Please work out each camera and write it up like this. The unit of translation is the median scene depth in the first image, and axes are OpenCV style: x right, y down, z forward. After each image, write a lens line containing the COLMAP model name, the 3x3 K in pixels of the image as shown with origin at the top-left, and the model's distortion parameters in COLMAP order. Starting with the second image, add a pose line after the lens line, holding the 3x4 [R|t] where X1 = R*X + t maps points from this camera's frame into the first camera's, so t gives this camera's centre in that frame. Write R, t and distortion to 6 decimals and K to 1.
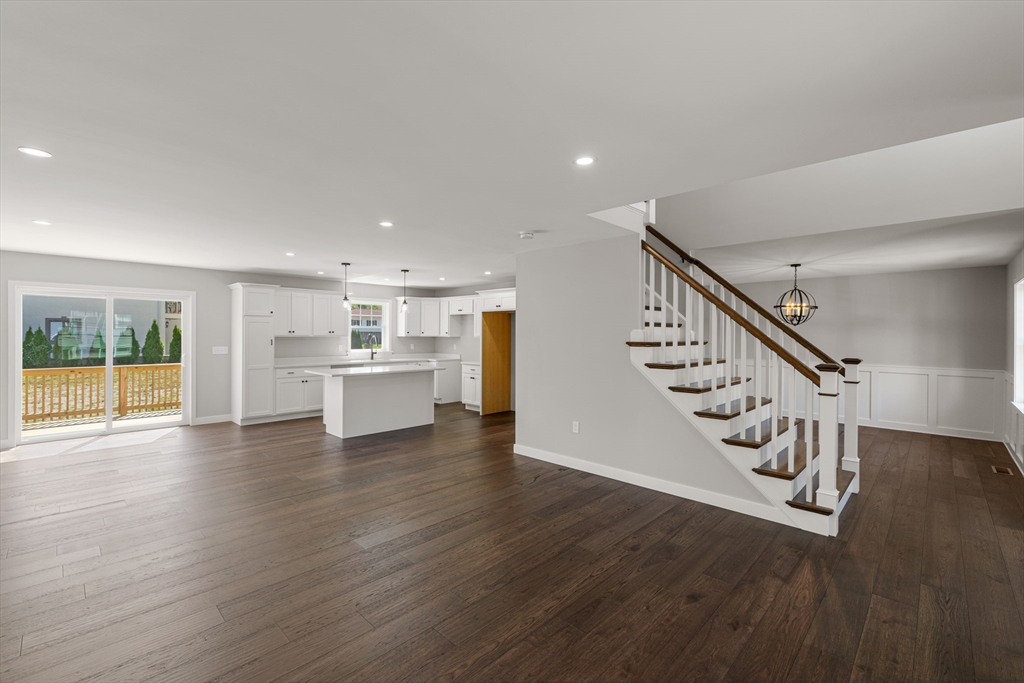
lens RADIAL K [[438.2, 0, 507.2], [0, 438.2, 336.3], [0, 0, 1]] dist [0.002020, 0.000534]
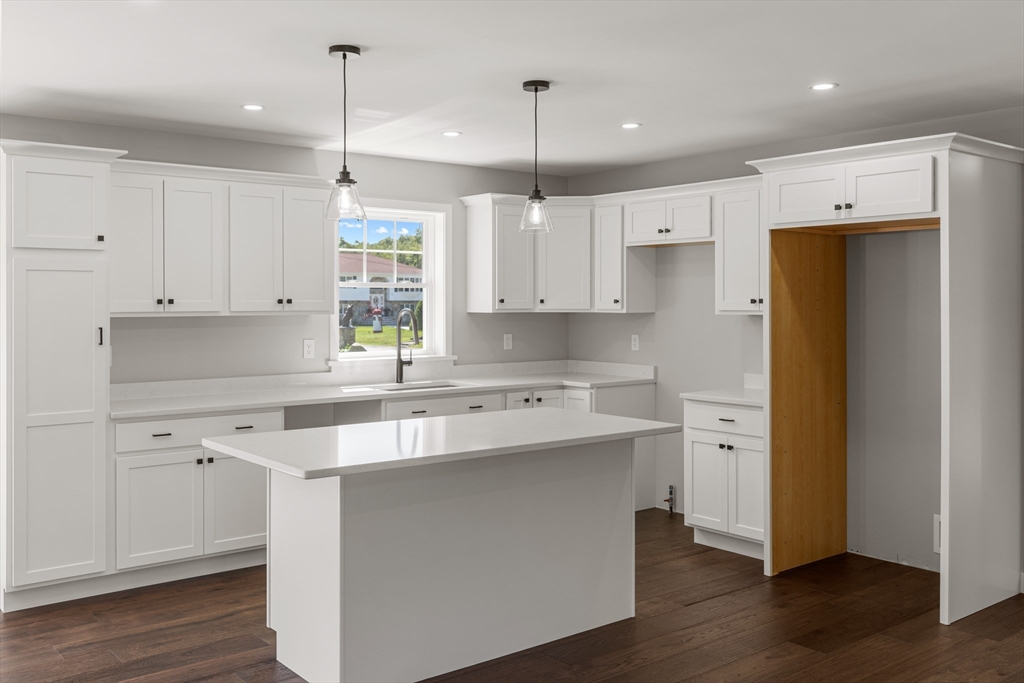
lens RADIAL K [[927.9, 0, 507.2], [0, 927.9, 304.3], [0, 0, 1]] dist [0.007455, -0.009777]
pose [[0.992288, -0.006760, -0.123770, -0.160850], [0.006299, 0.999972, -0.004115, -0.003515], [0.123794, 0.003304, 0.992302, 0.358536]]
